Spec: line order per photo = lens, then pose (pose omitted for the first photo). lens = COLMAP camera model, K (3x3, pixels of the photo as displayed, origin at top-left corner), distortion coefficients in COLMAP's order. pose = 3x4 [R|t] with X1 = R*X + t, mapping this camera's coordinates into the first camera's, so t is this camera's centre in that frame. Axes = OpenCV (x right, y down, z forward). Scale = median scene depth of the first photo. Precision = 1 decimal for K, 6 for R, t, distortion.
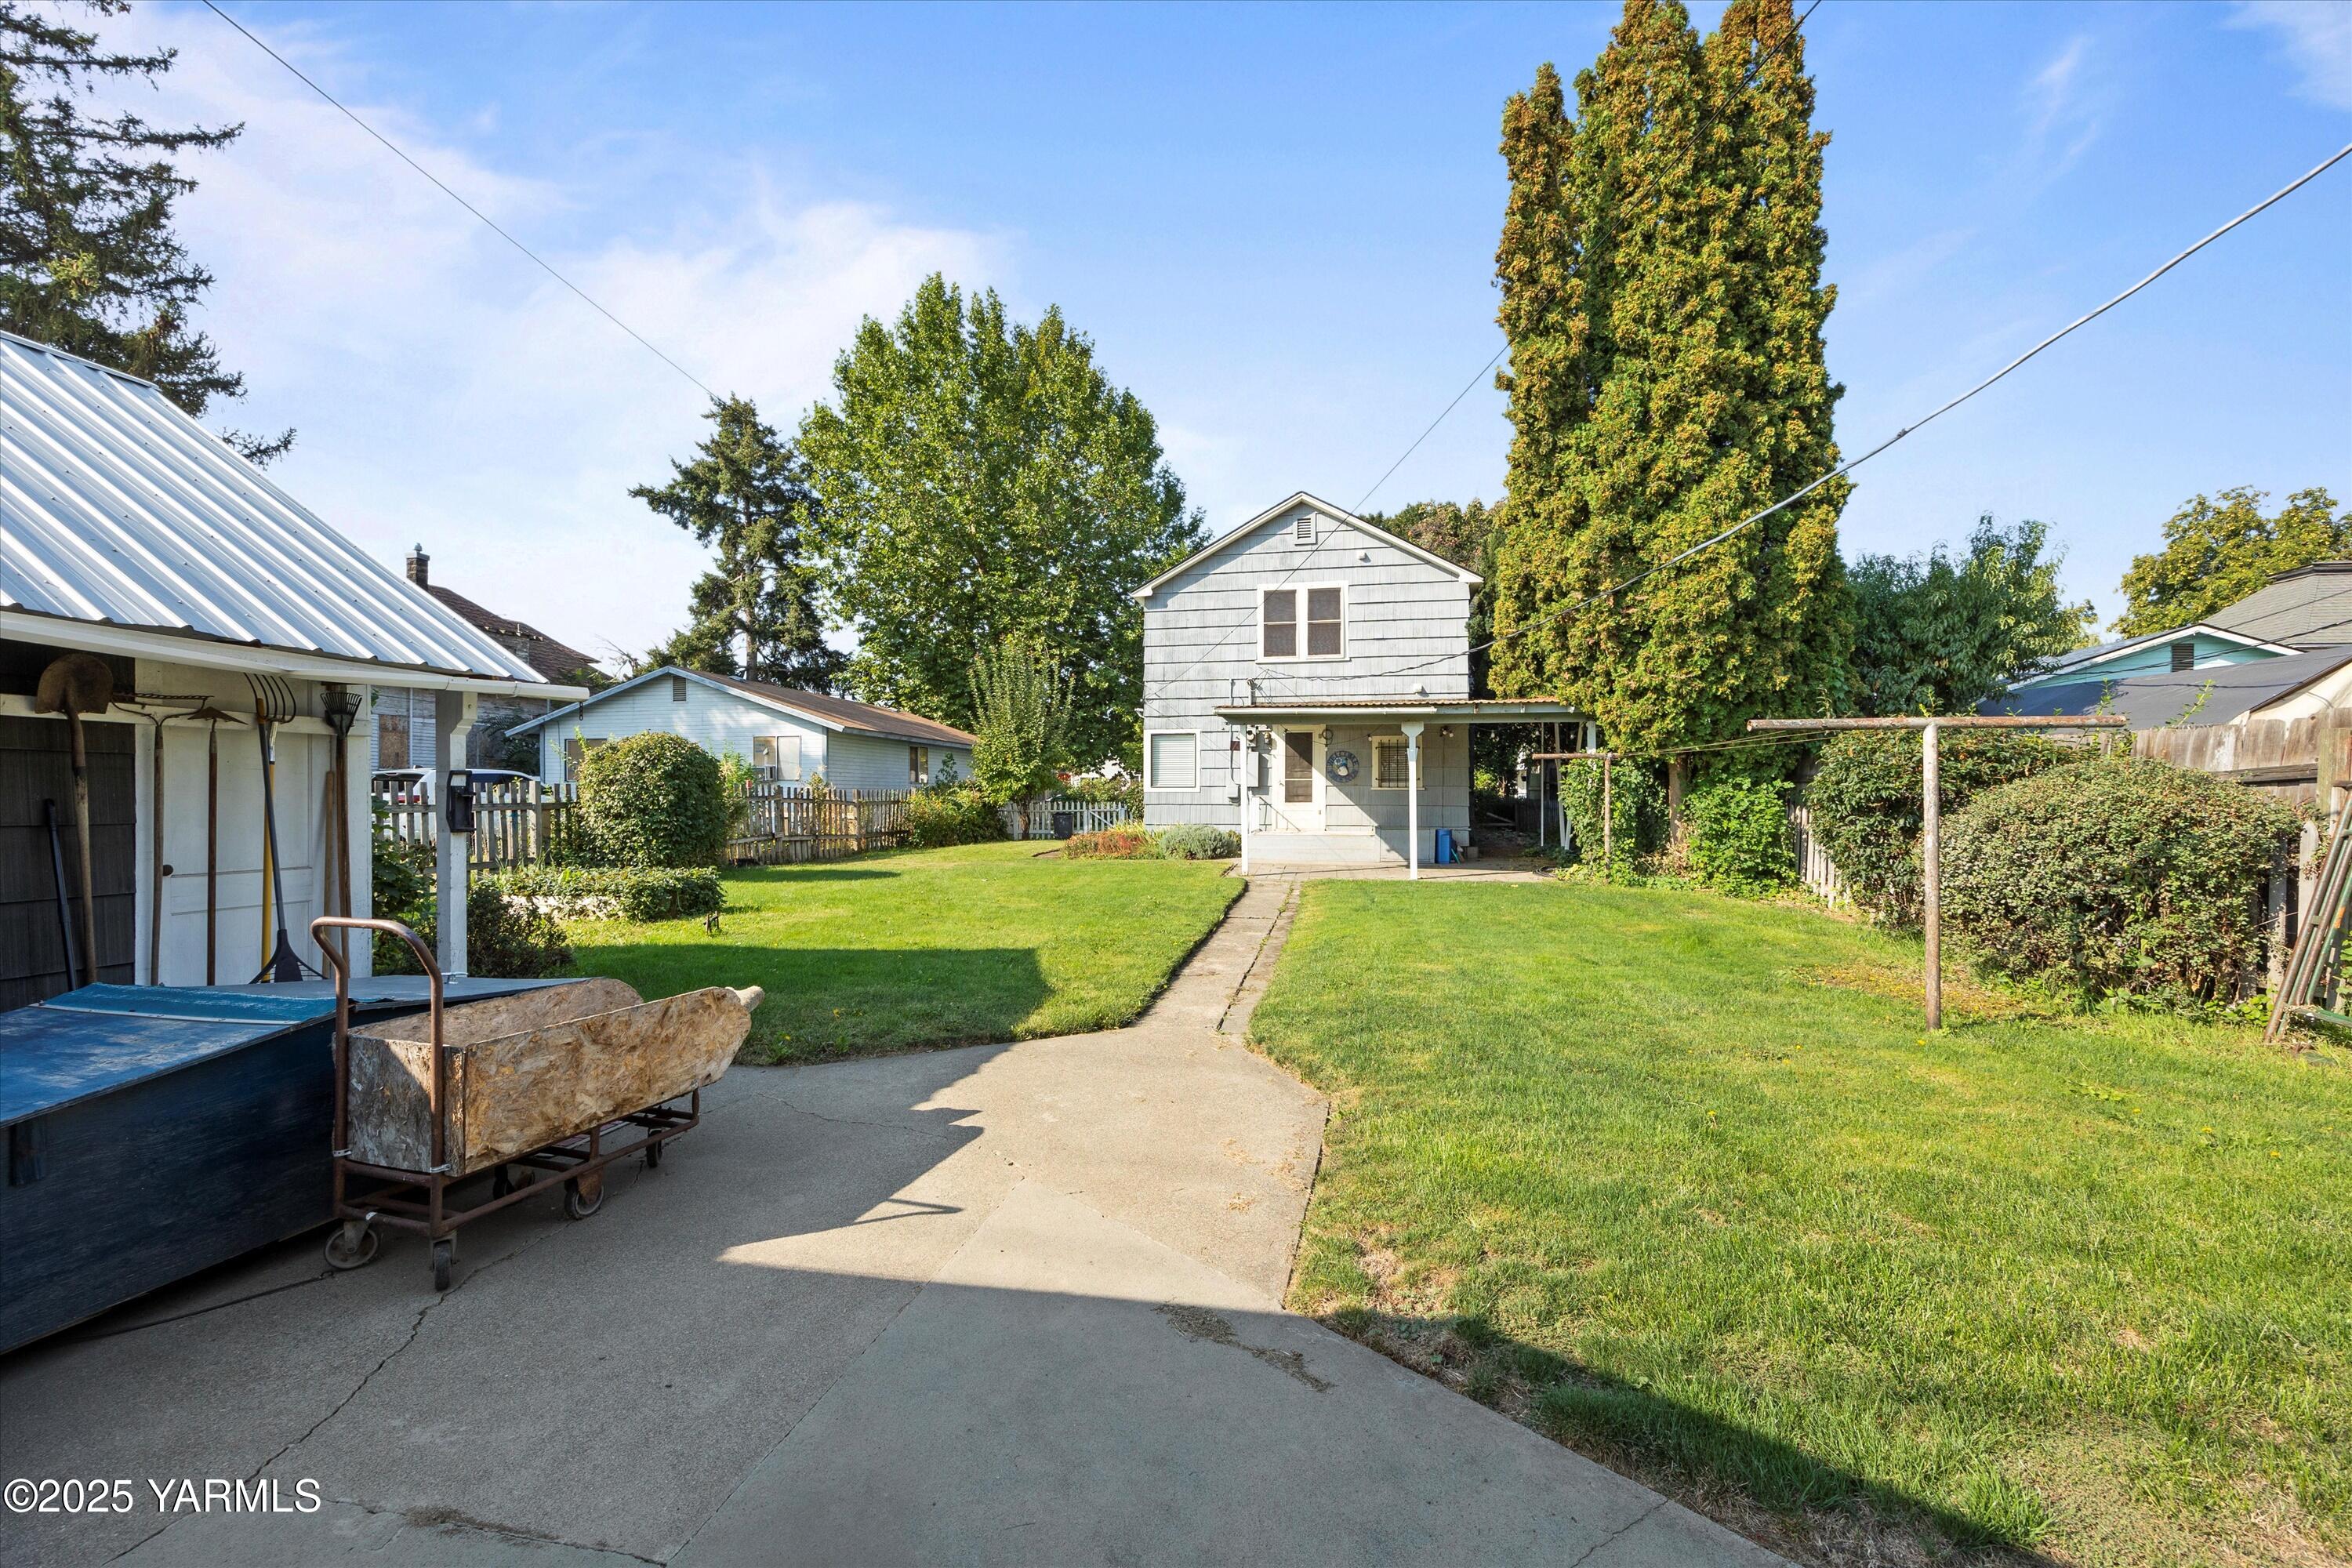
lens RADIAL K [[952.1, 0, 1175.2], [0, 952.1, 791.8], [0, 0, 1]] dist [-0.002213, -0.000171]
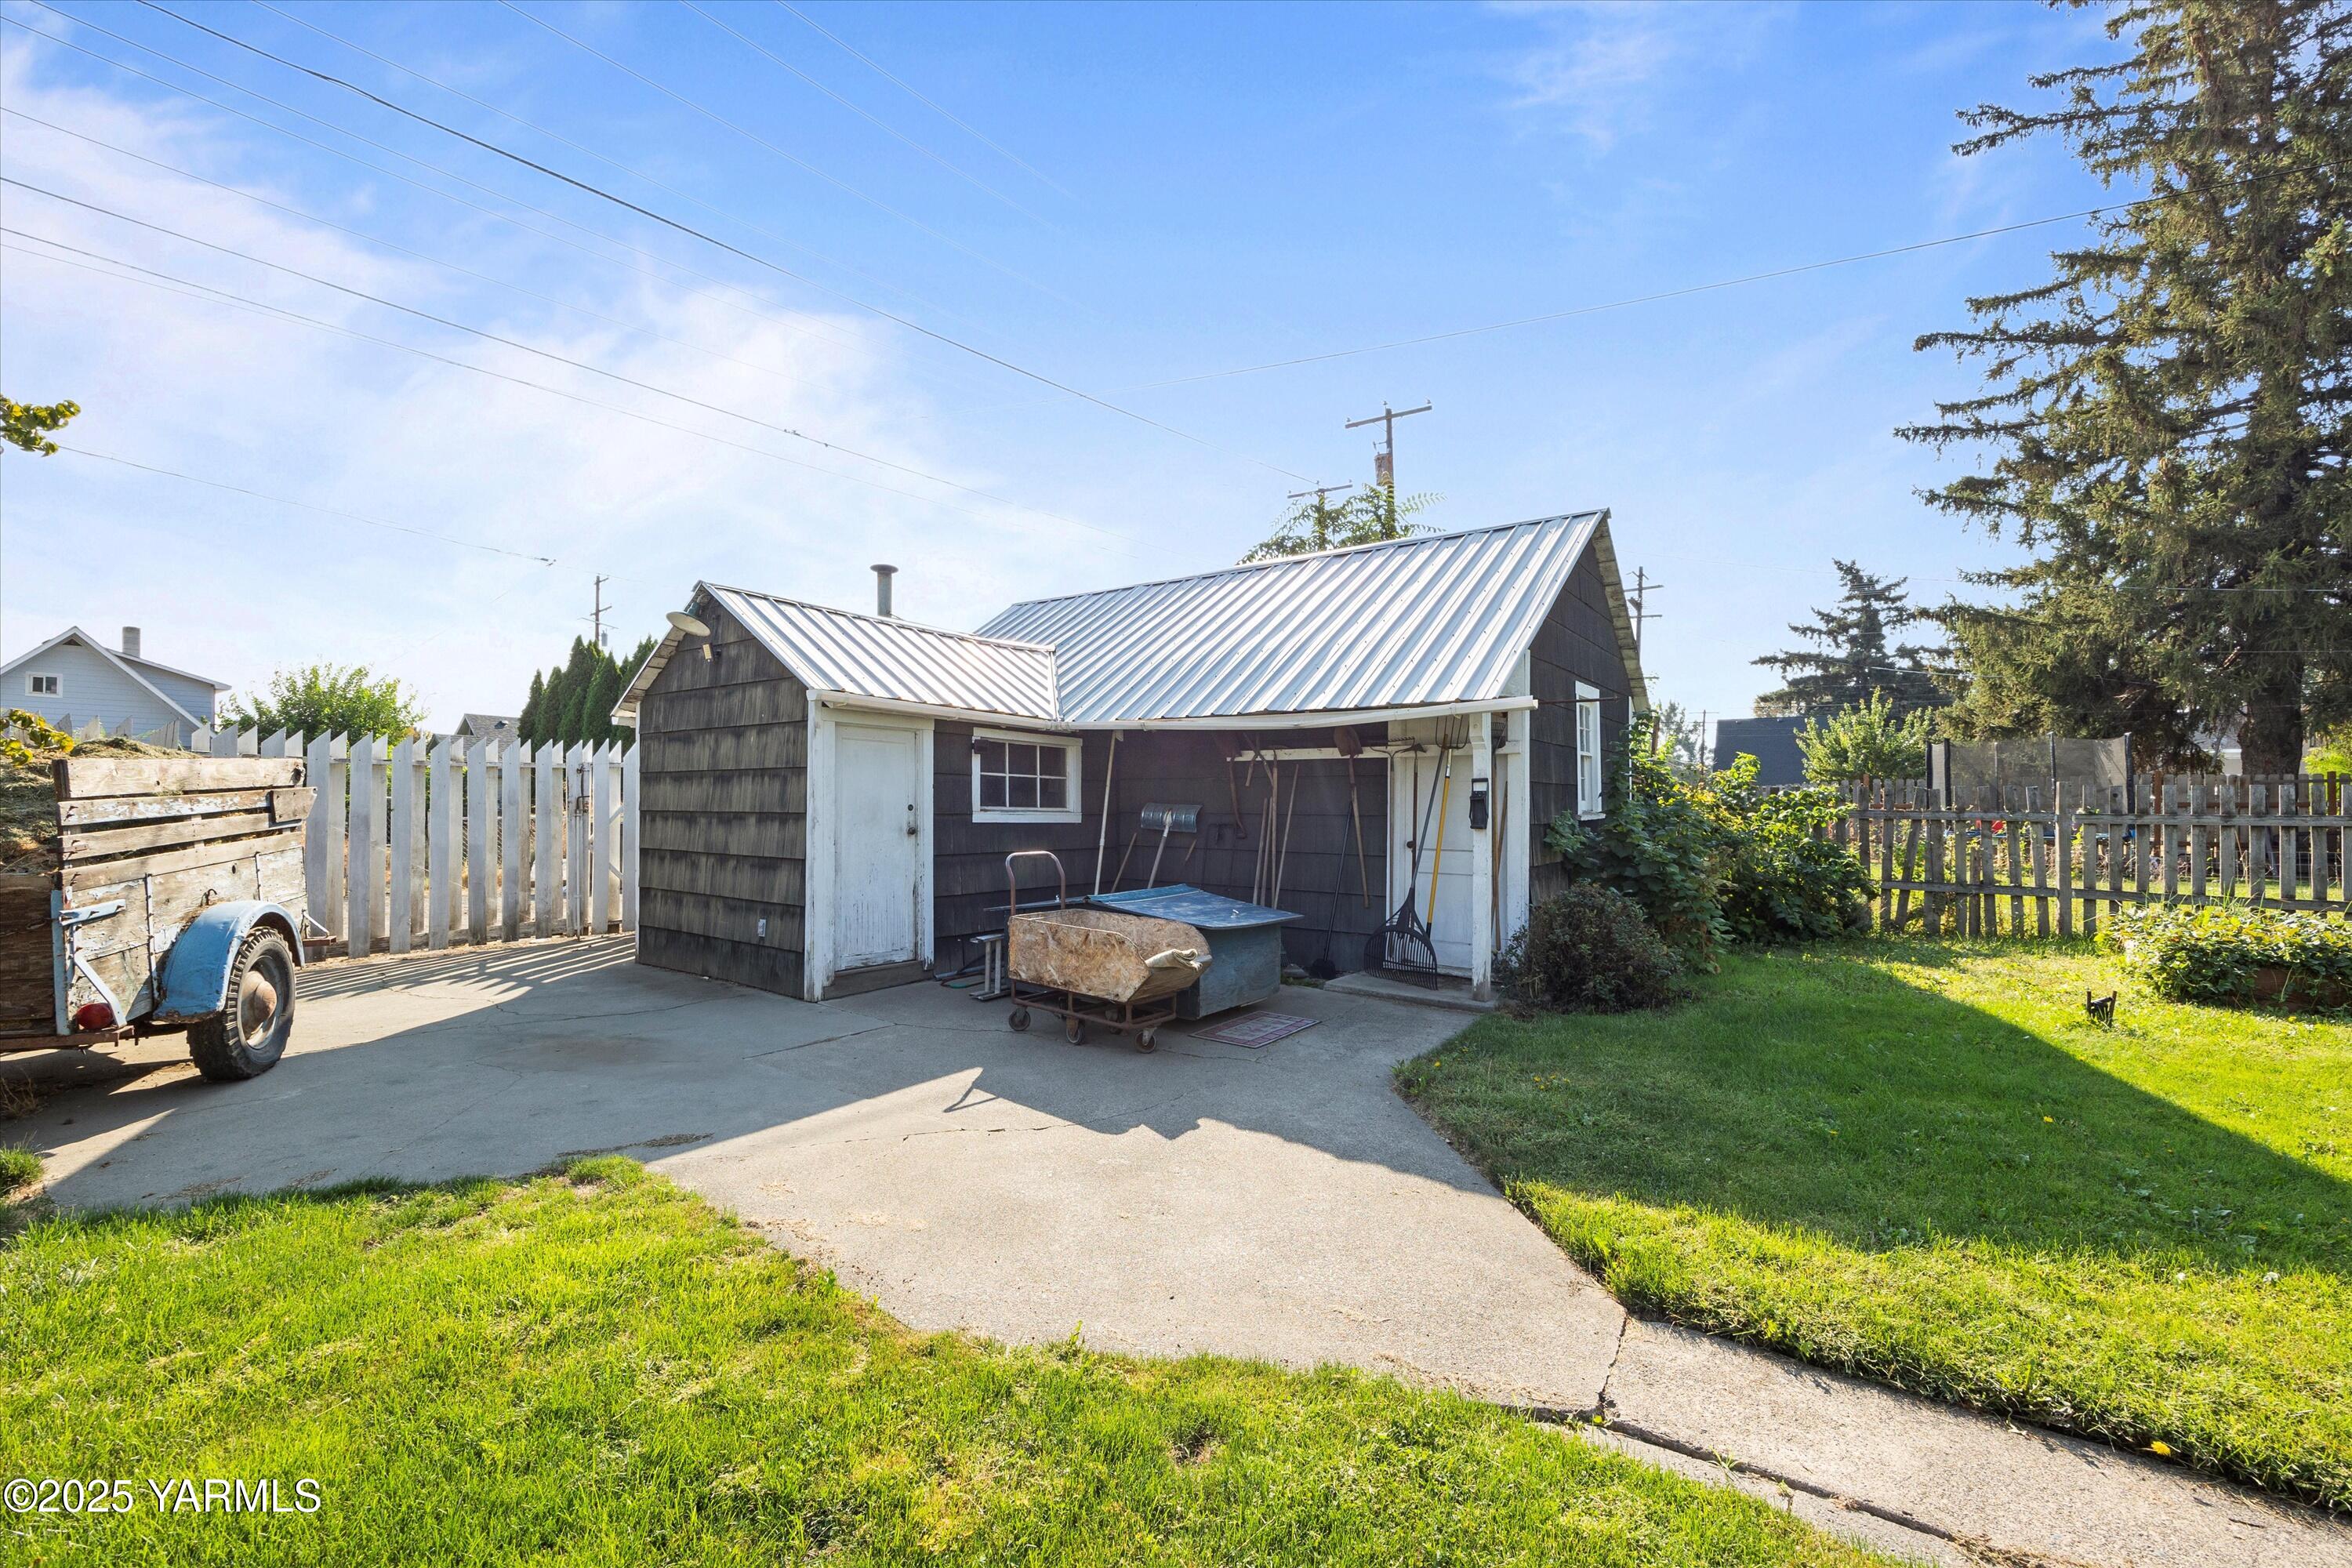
lens RADIAL K [[947.2, 0, 1176.7], [0, 947.2, 790.2], [0, 0, 1]] dist [-0.004252, -0.000212]
pose [[-0.421512, -0.013217, -0.906726, 0.800215], [-0.000491, 0.999897, -0.014347, 0.014801], [0.906823, -0.005602, -0.421475, 1.777614]]
